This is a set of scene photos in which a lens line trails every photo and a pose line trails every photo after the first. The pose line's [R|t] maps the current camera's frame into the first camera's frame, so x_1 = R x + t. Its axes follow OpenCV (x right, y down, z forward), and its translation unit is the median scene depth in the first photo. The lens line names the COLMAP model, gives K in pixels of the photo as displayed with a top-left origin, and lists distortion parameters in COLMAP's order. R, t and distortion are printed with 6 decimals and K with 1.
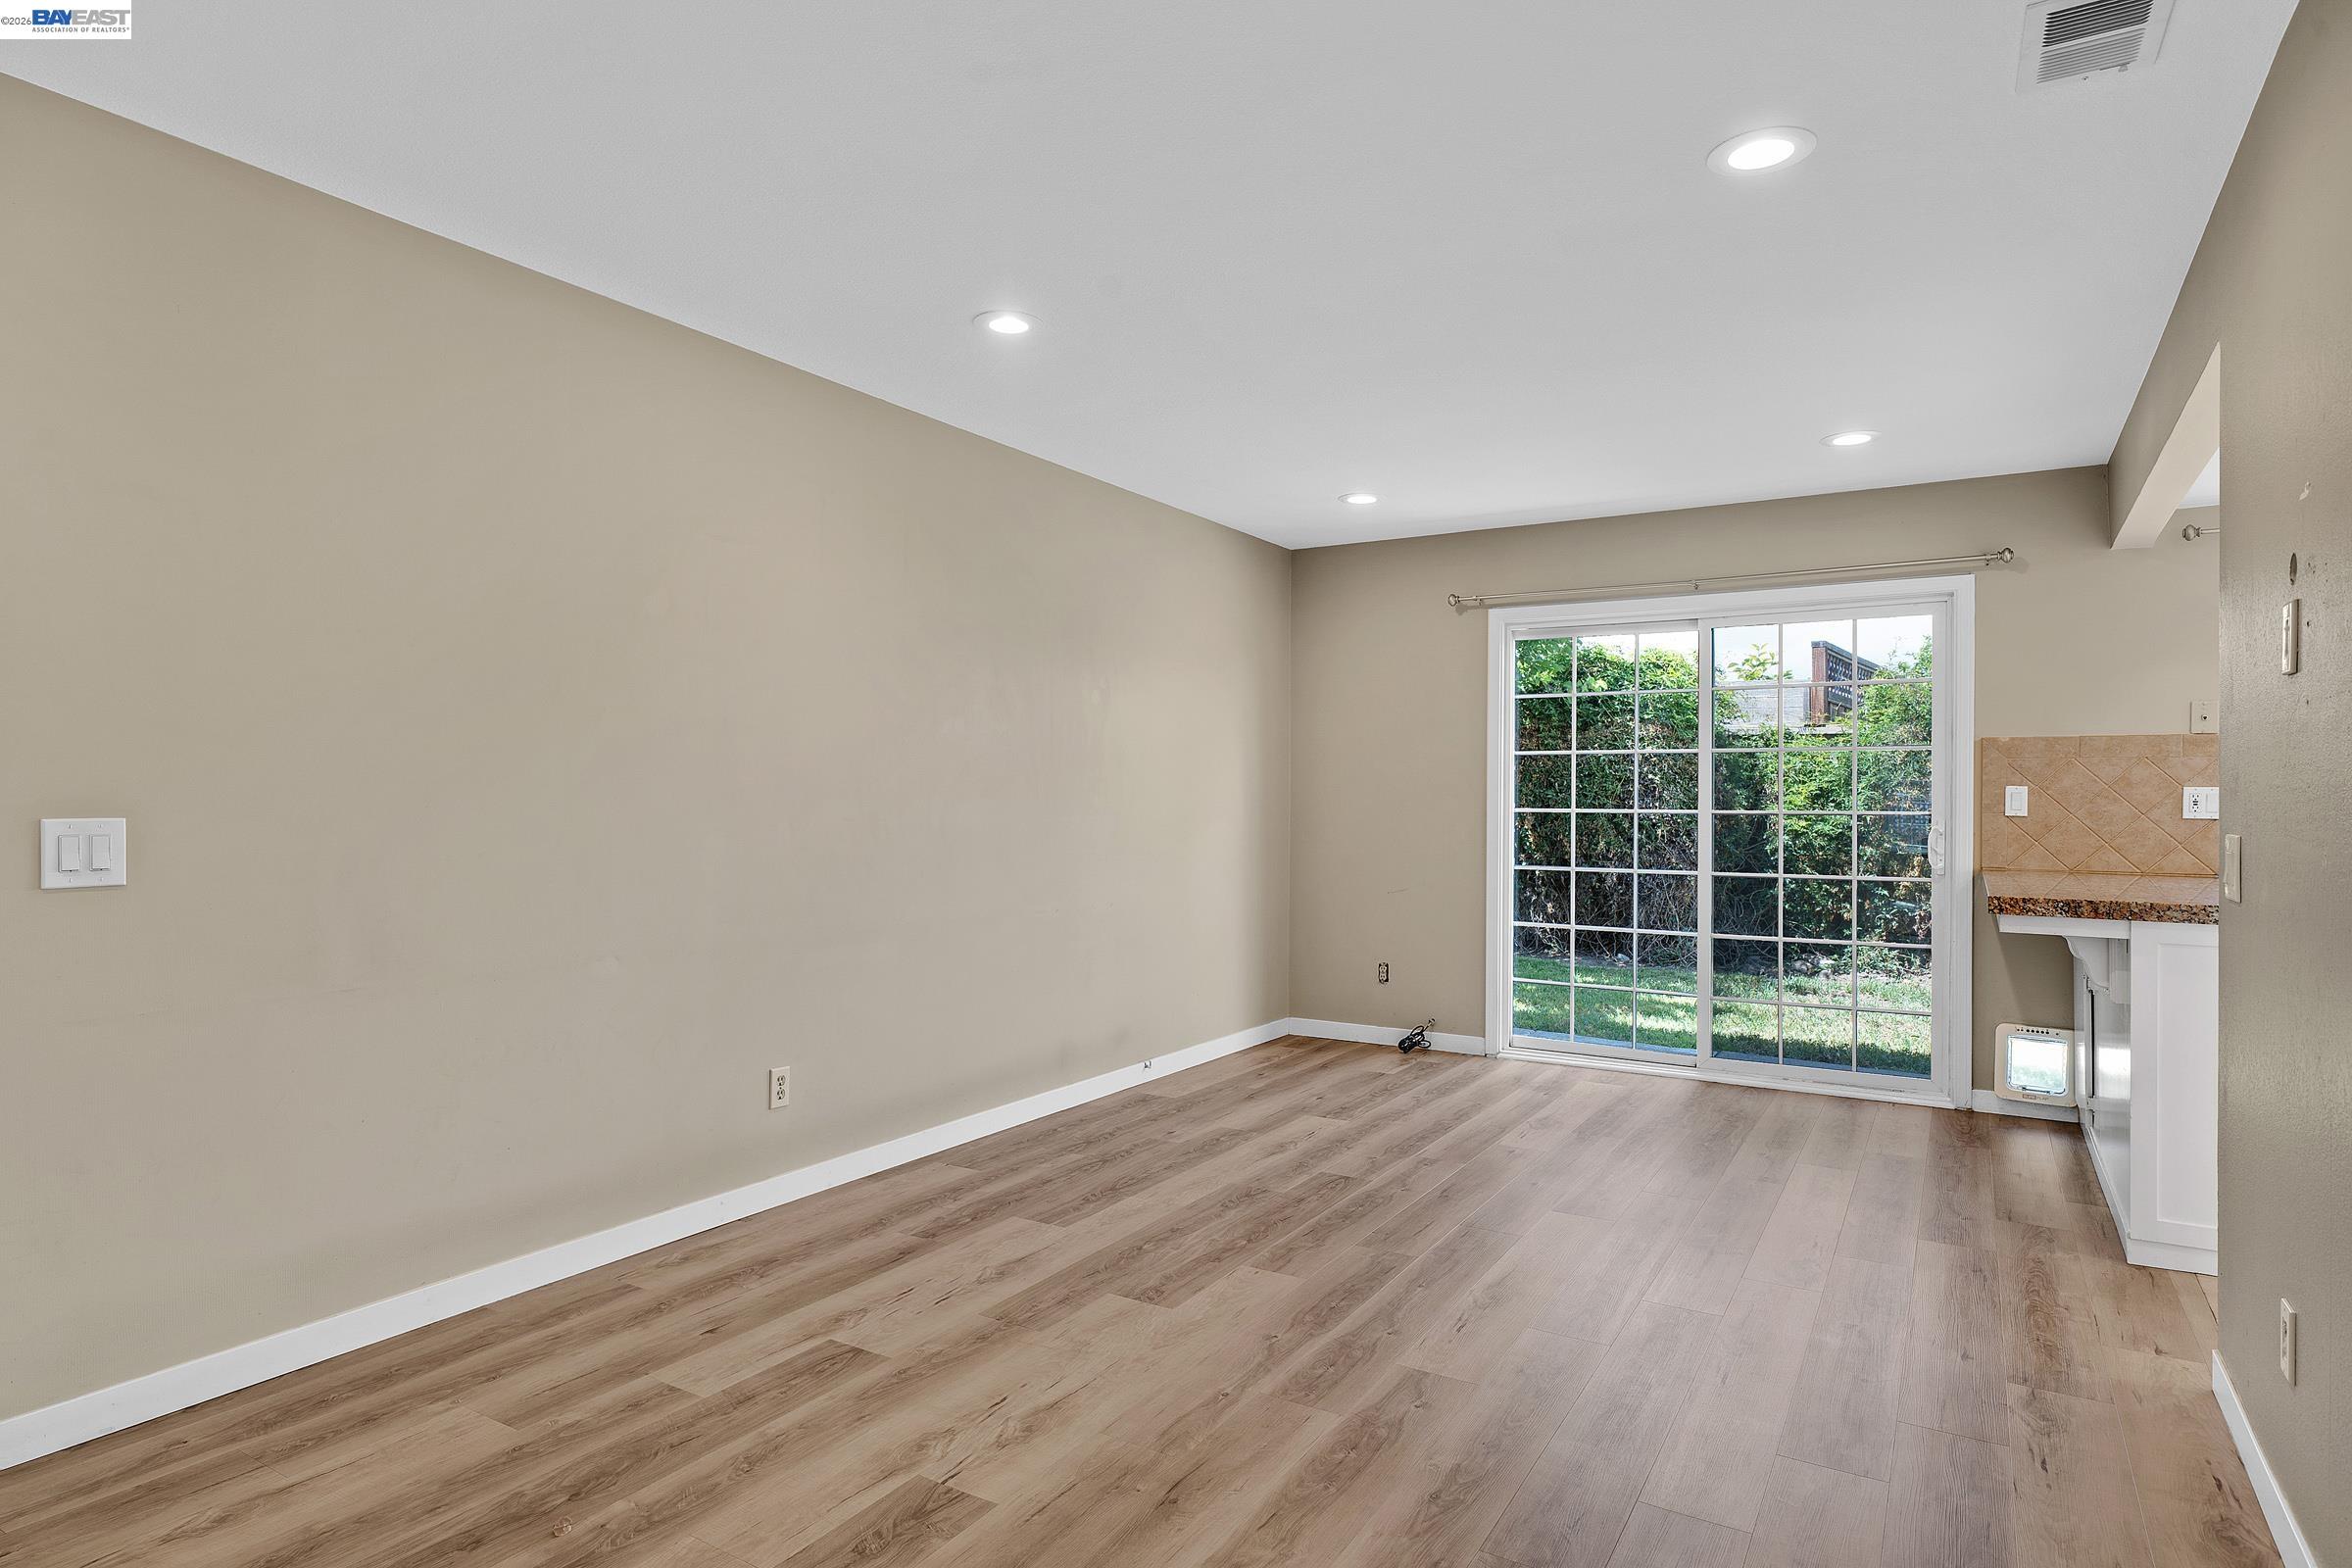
lens RADIAL K [[1321.9, 0, 1169.1], [0, 1321.9, 799.6], [0, 0, 1]] dist [0.020271, 0.000847]
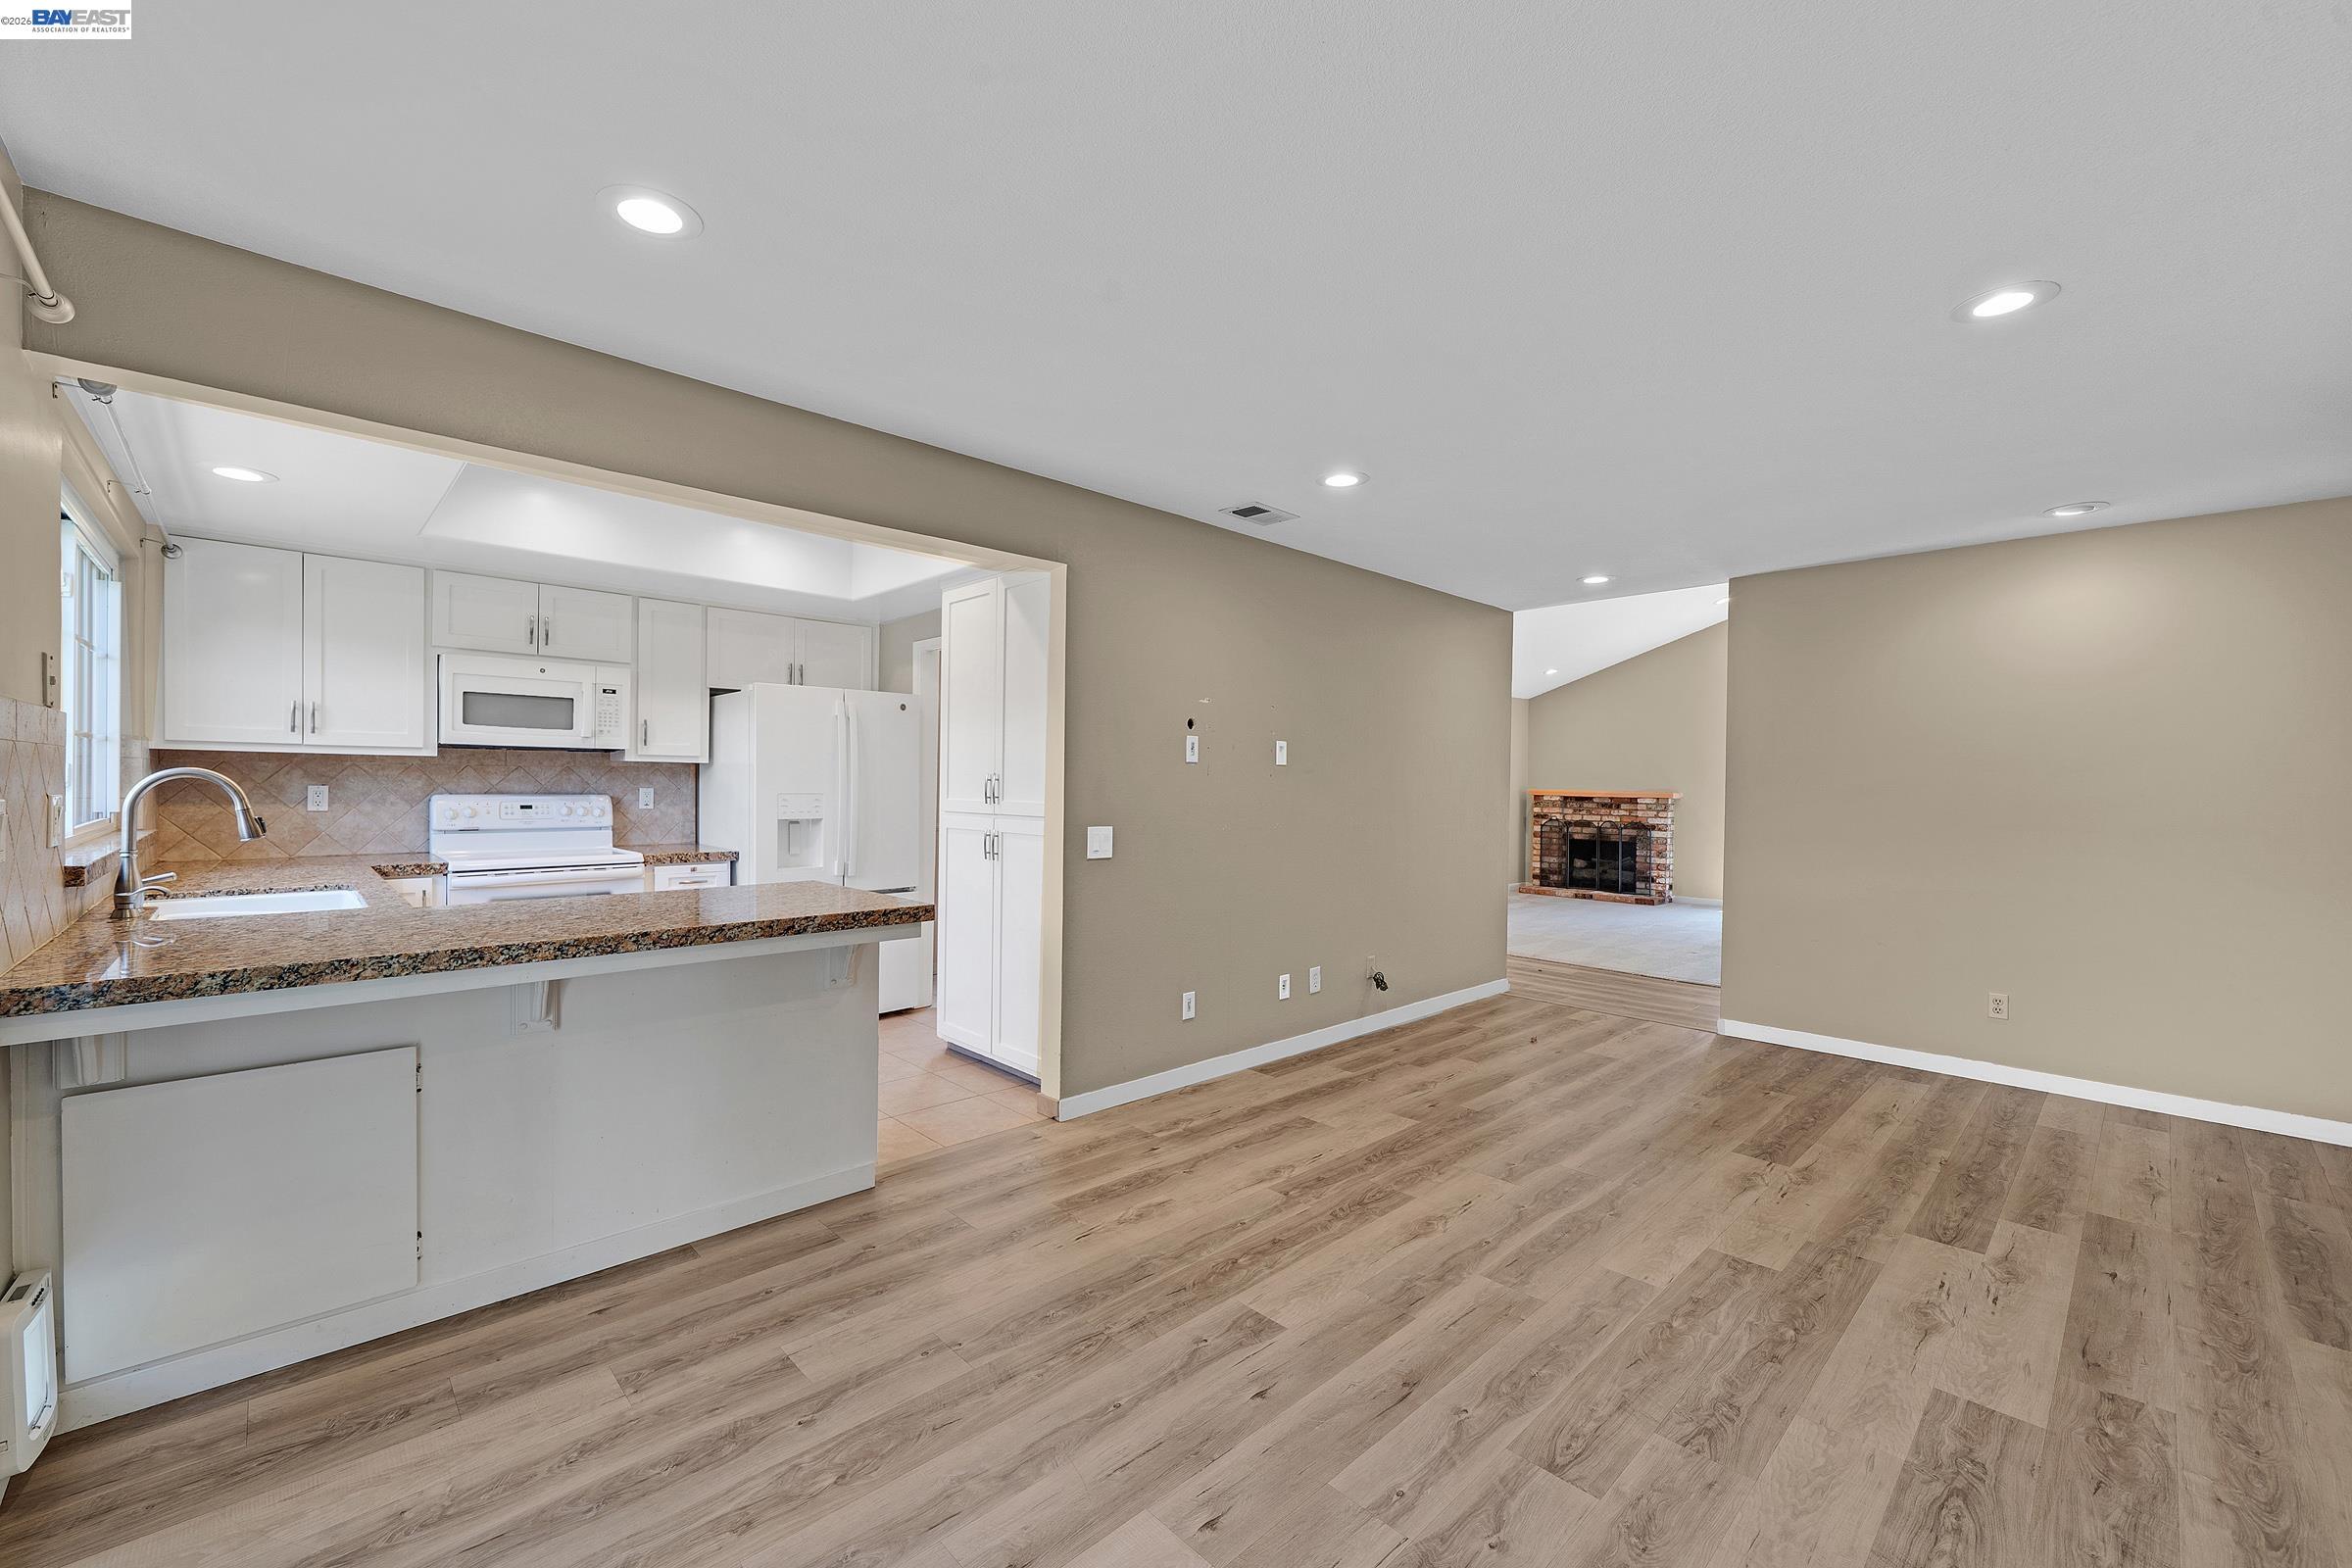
lens RADIAL K [[947.8, 0, 1132.5], [0, 947.8, 786.7], [0, 0, 1]] dist [-0.002511, -0.000324]
pose [[-0.957566, -0.021951, 0.287378, 0.211403], [-0.020127, 0.999754, 0.009302, -0.033158], [-0.287512, 0.003124, -0.957772, 1.551480]]
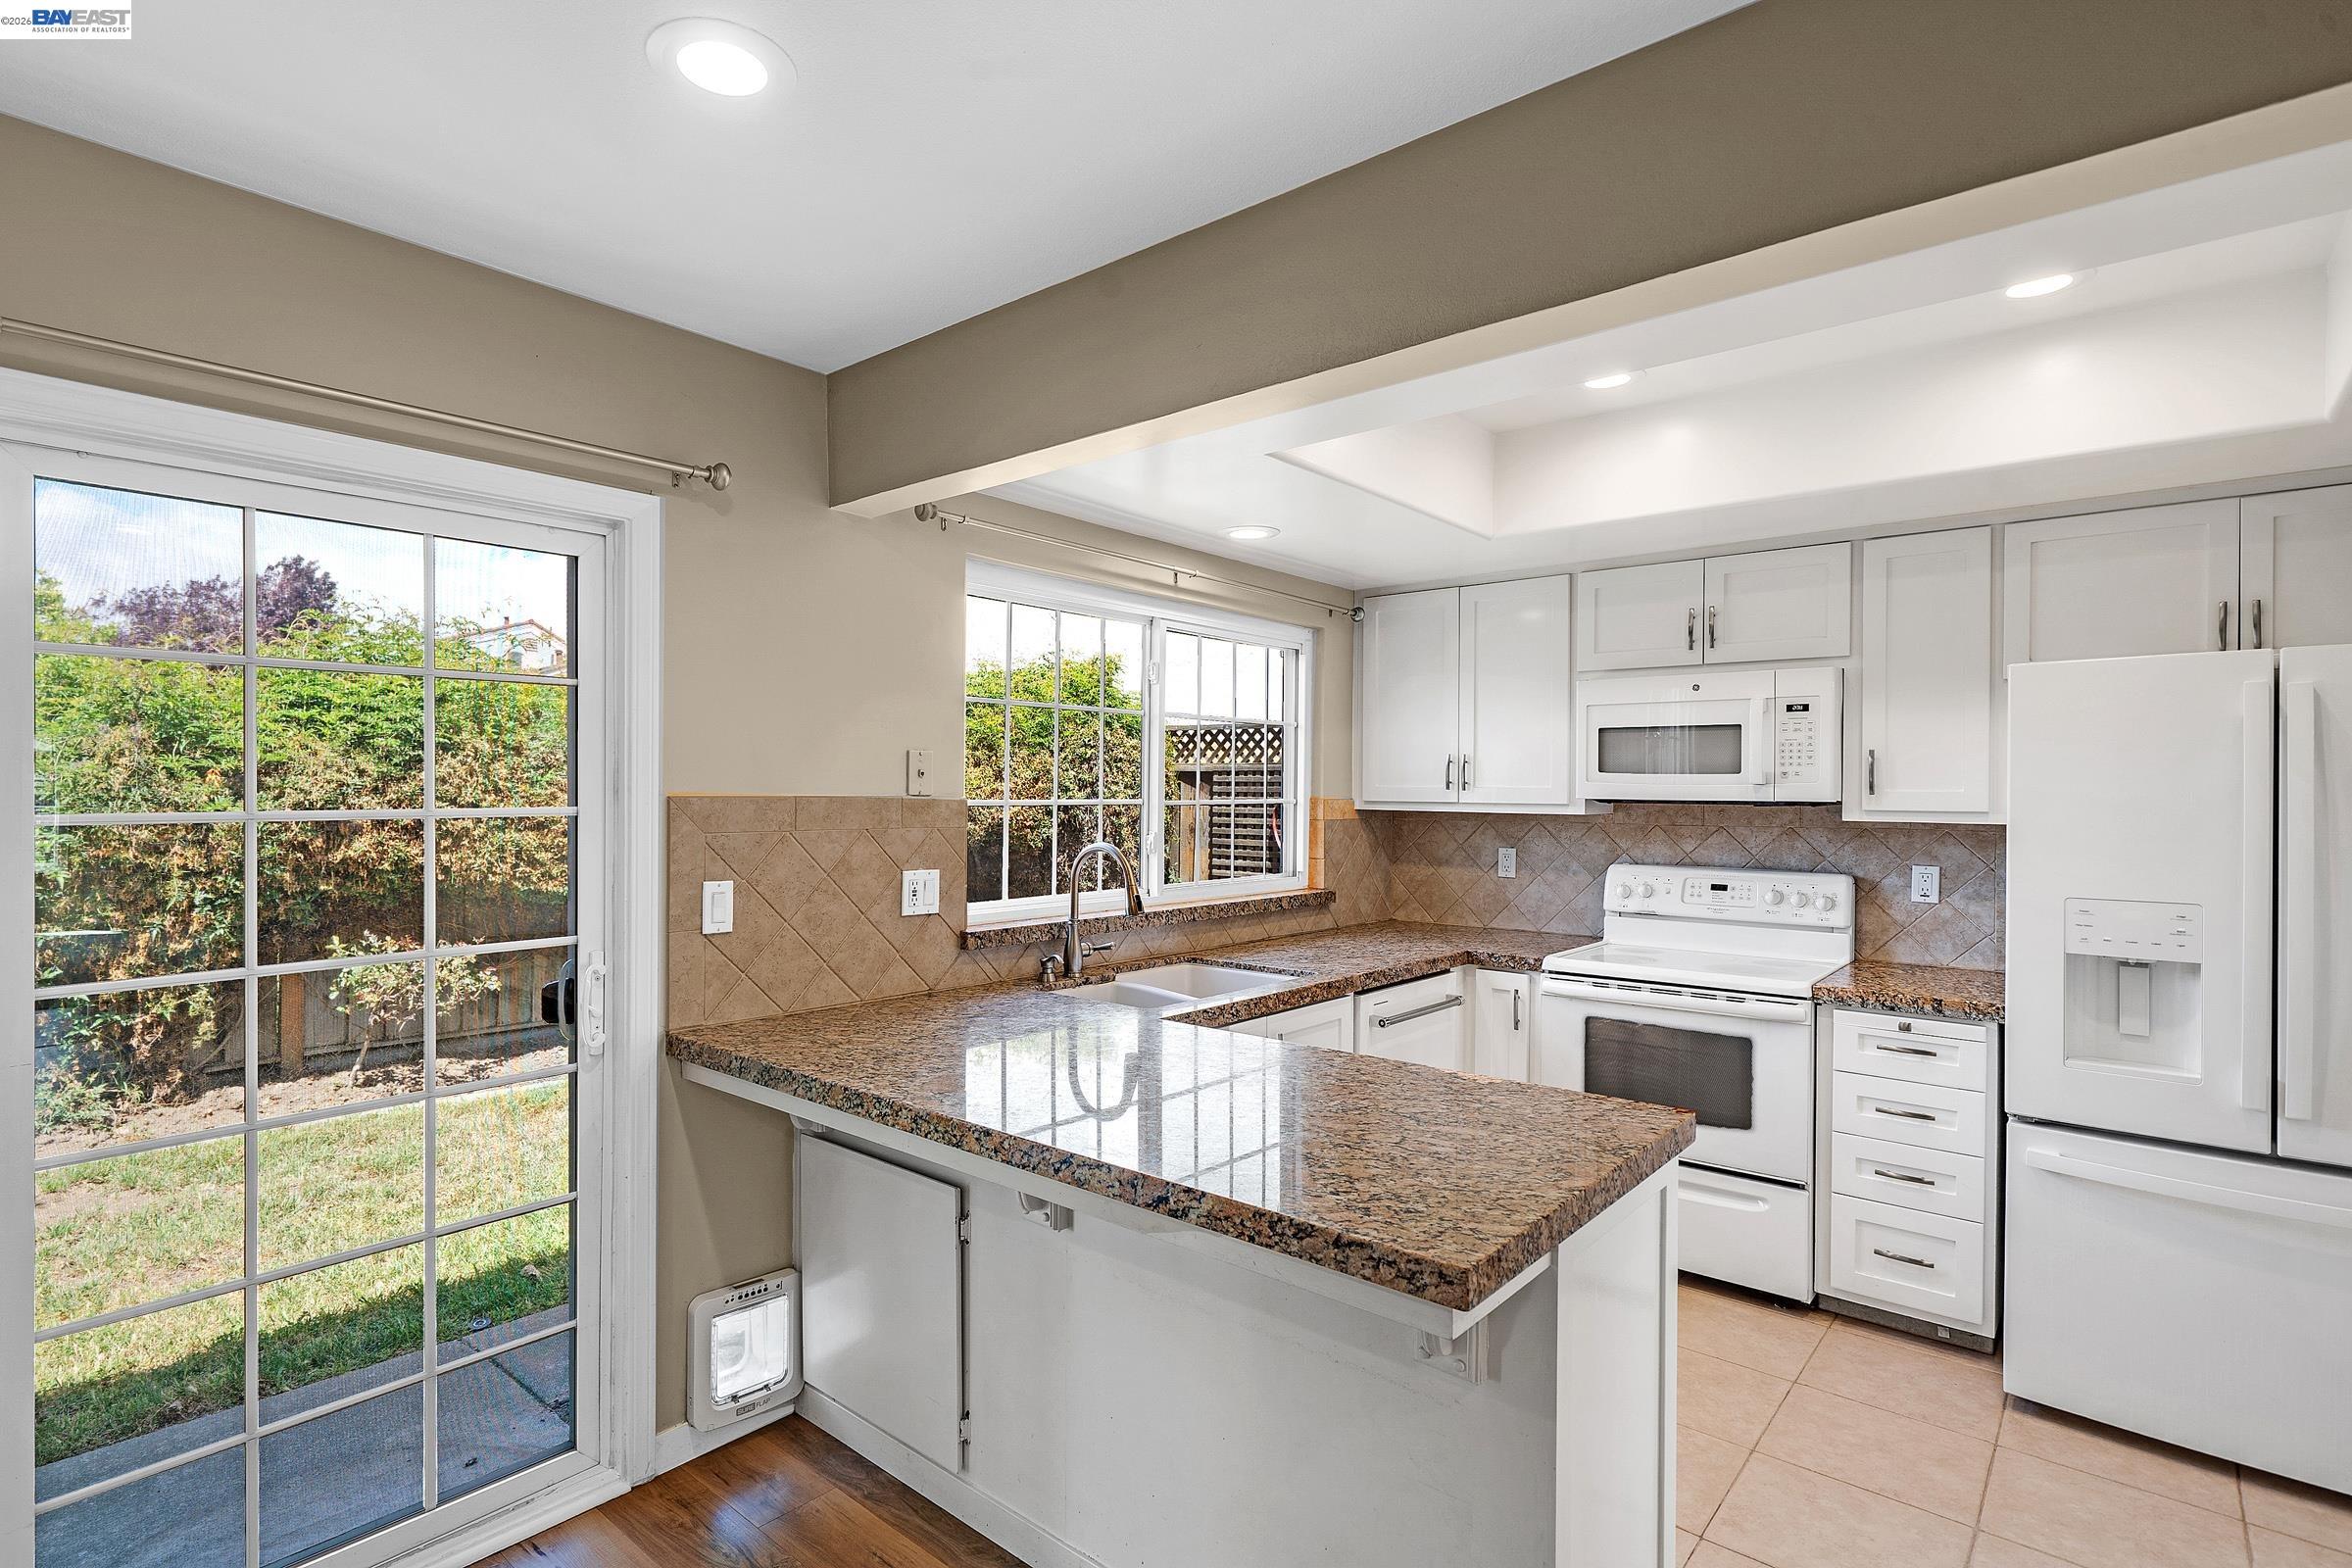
lens RADIAL K [[1148.3, 0, 1141.7], [0, 1148.3, 799.7], [0, 0, 1]] dist [-0.003521, 0.000607]
pose [[0.173689, -0.014818, 0.984689, 0.228661], [-0.003893, 0.999869, 0.015733, -0.069942], [-0.984793, -0.006566, 0.173609, 0.946075]]
